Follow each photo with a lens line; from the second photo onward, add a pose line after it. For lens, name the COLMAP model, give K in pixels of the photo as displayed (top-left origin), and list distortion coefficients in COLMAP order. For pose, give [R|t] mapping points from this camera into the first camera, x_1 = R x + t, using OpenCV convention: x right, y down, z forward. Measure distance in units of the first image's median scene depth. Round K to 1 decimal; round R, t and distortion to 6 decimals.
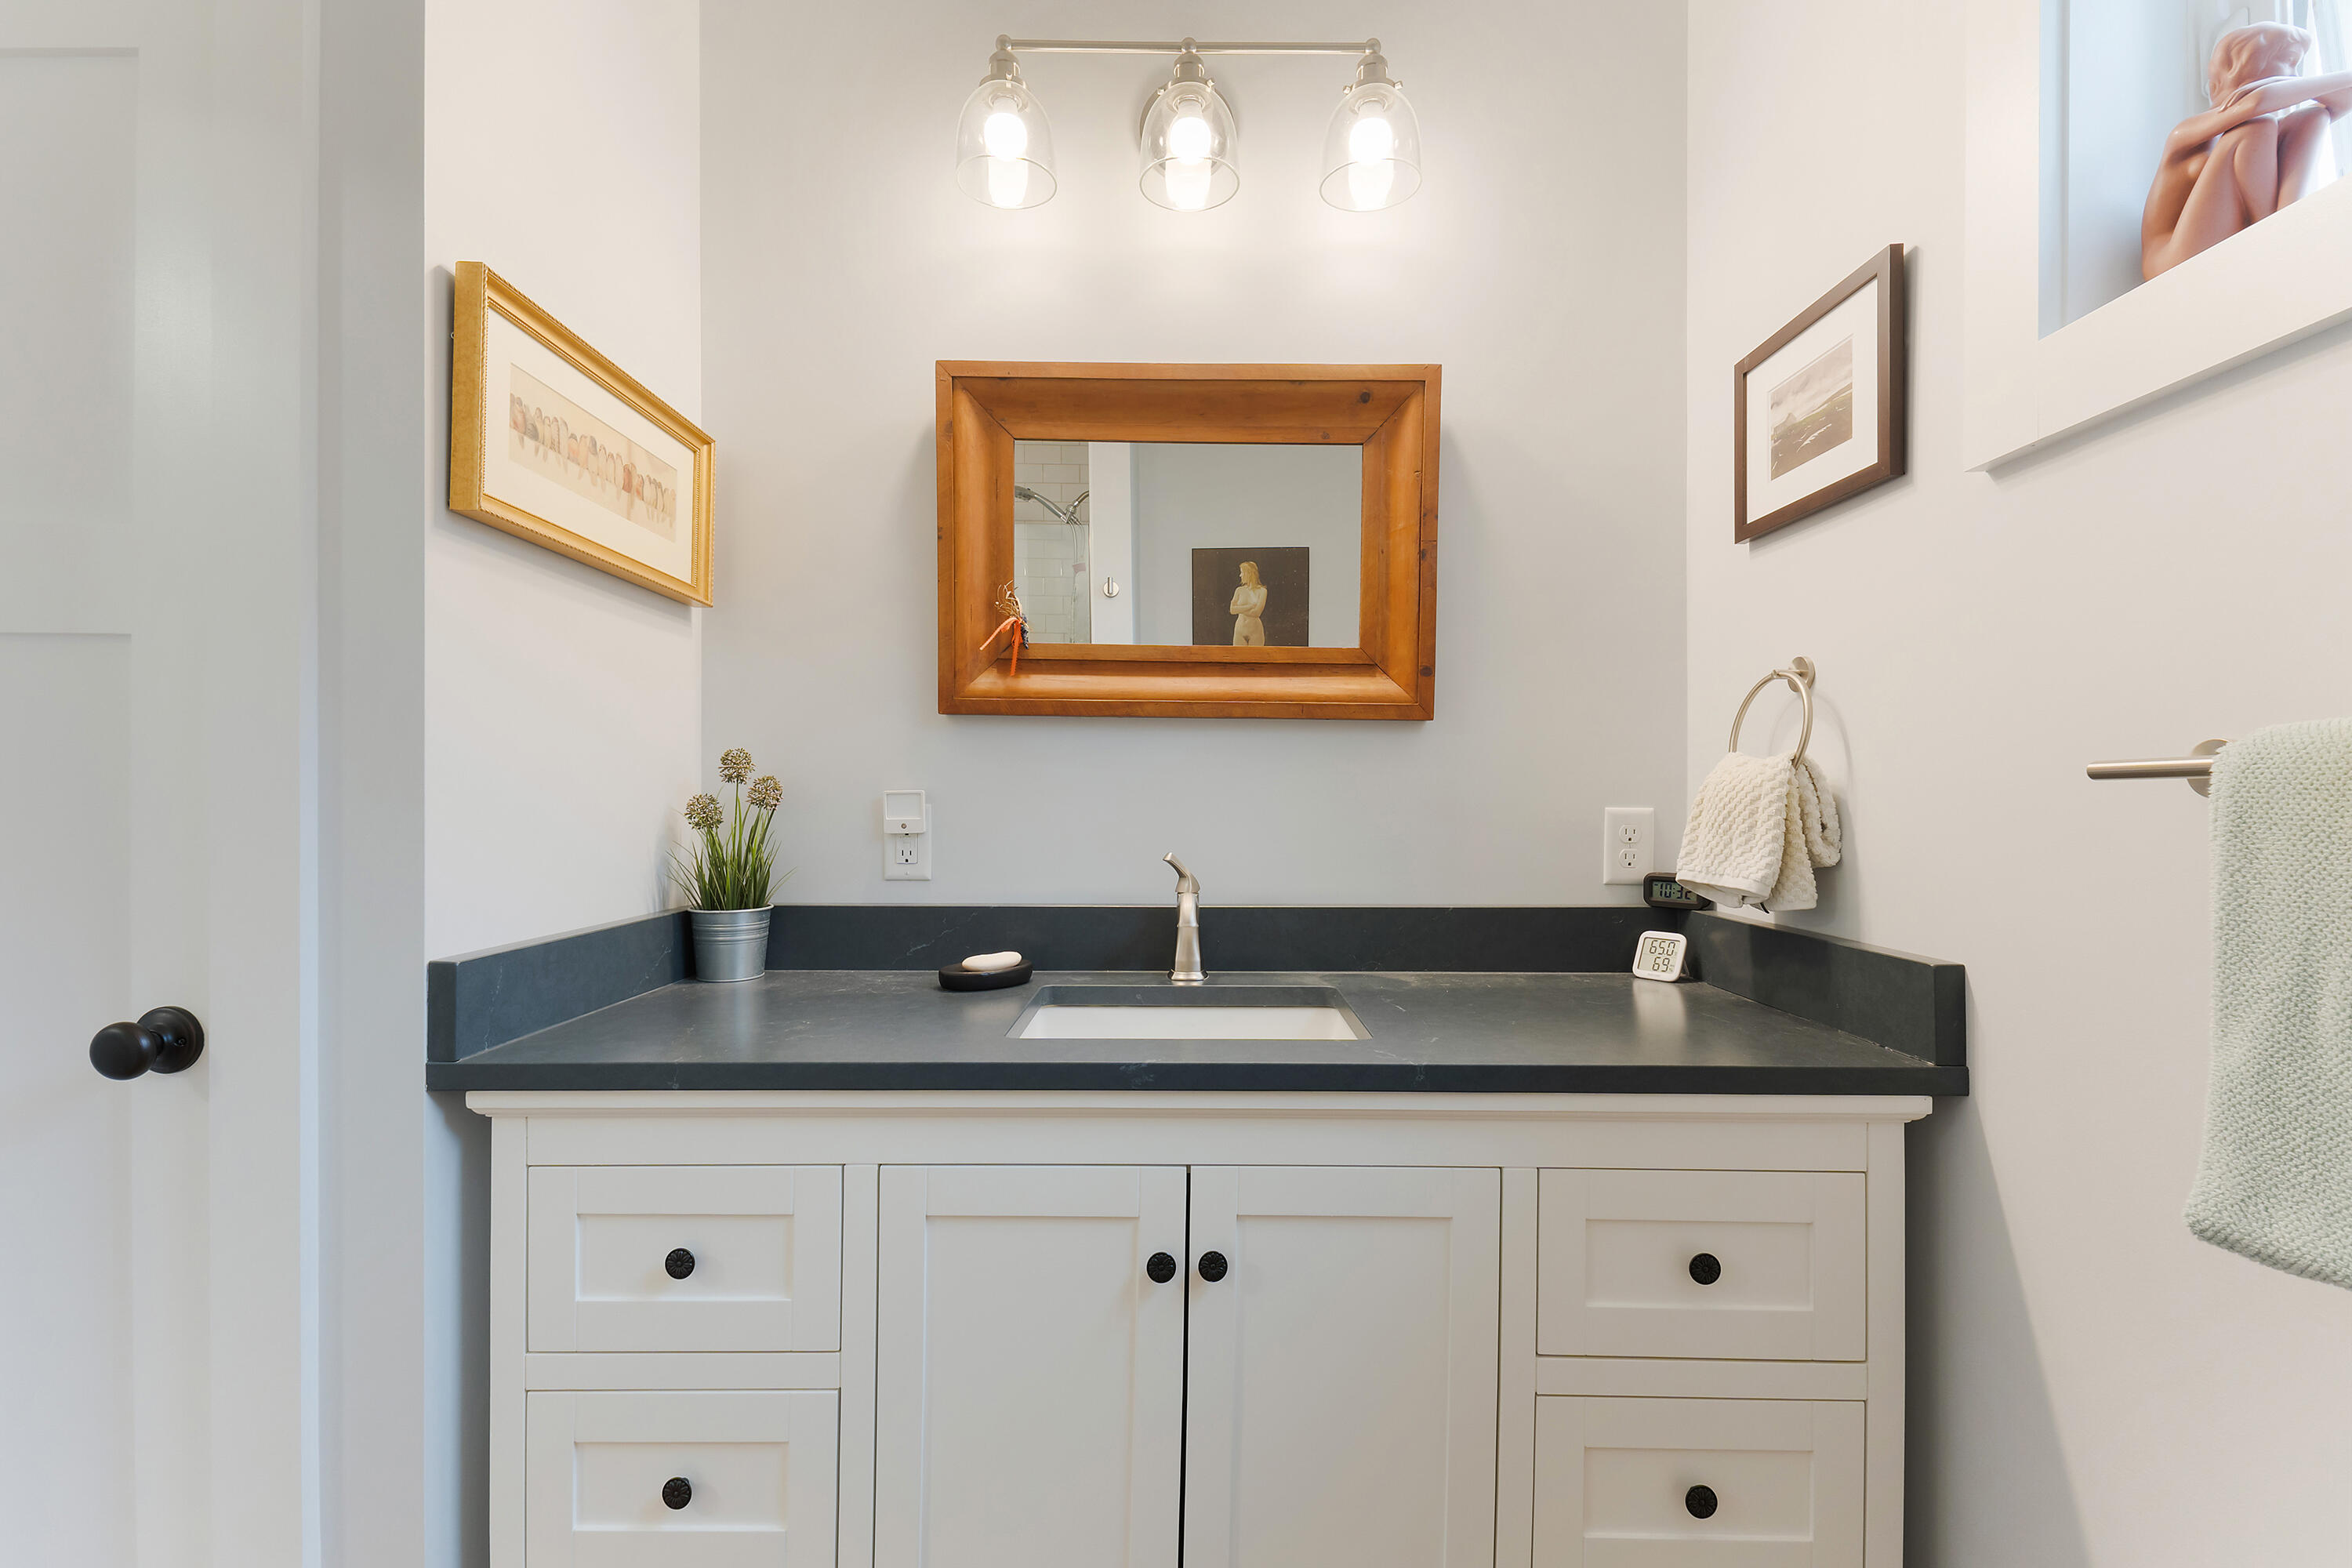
lens RADIAL K [[1035.5, 0, 1176.7], [0, 1035.5, 803.0], [0, 0, 1]] dist [0.004710, -0.000049]
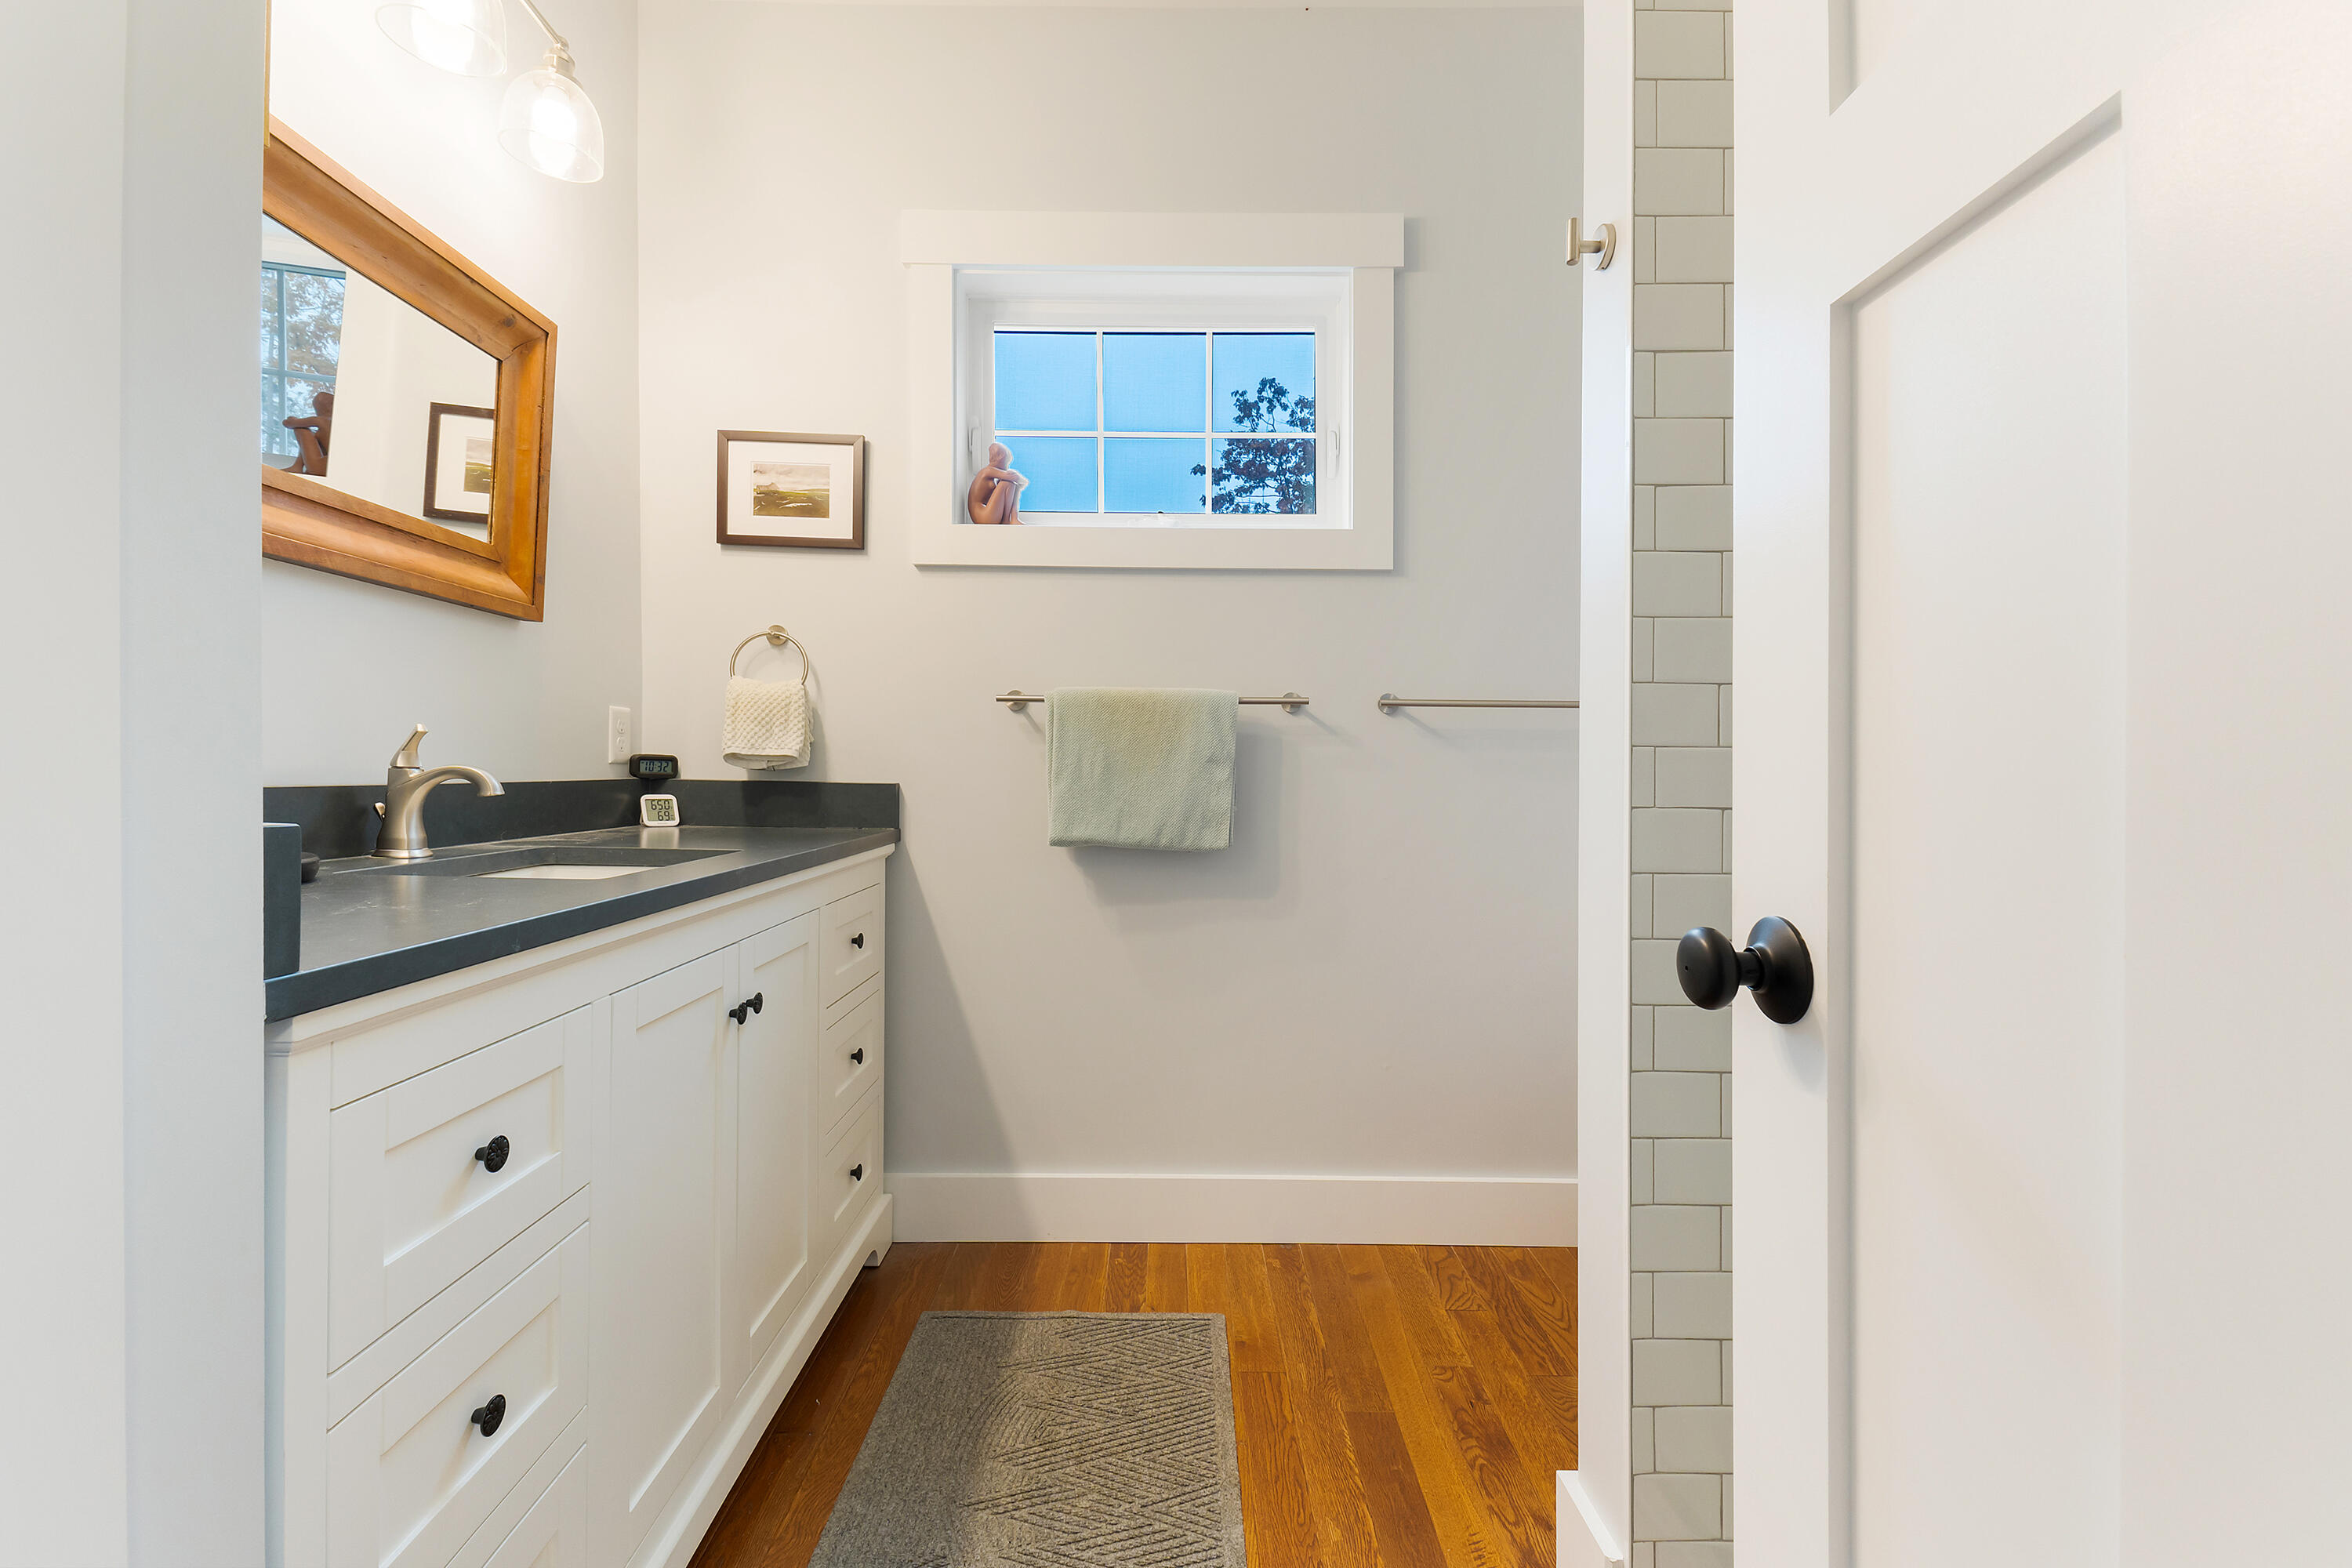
lens RADIAL K [[963.5, 0, 1181.6], [0, 963.5, 776.7], [0, 0, 1]] dist [0.021267, -0.000346]
pose [[-0.030666, -0.011804, 0.999460, -0.914876], [-0.013135, 0.999849, 0.011405, 0.075943], [-0.999443, -0.012778, -0.030816, 0.315285]]
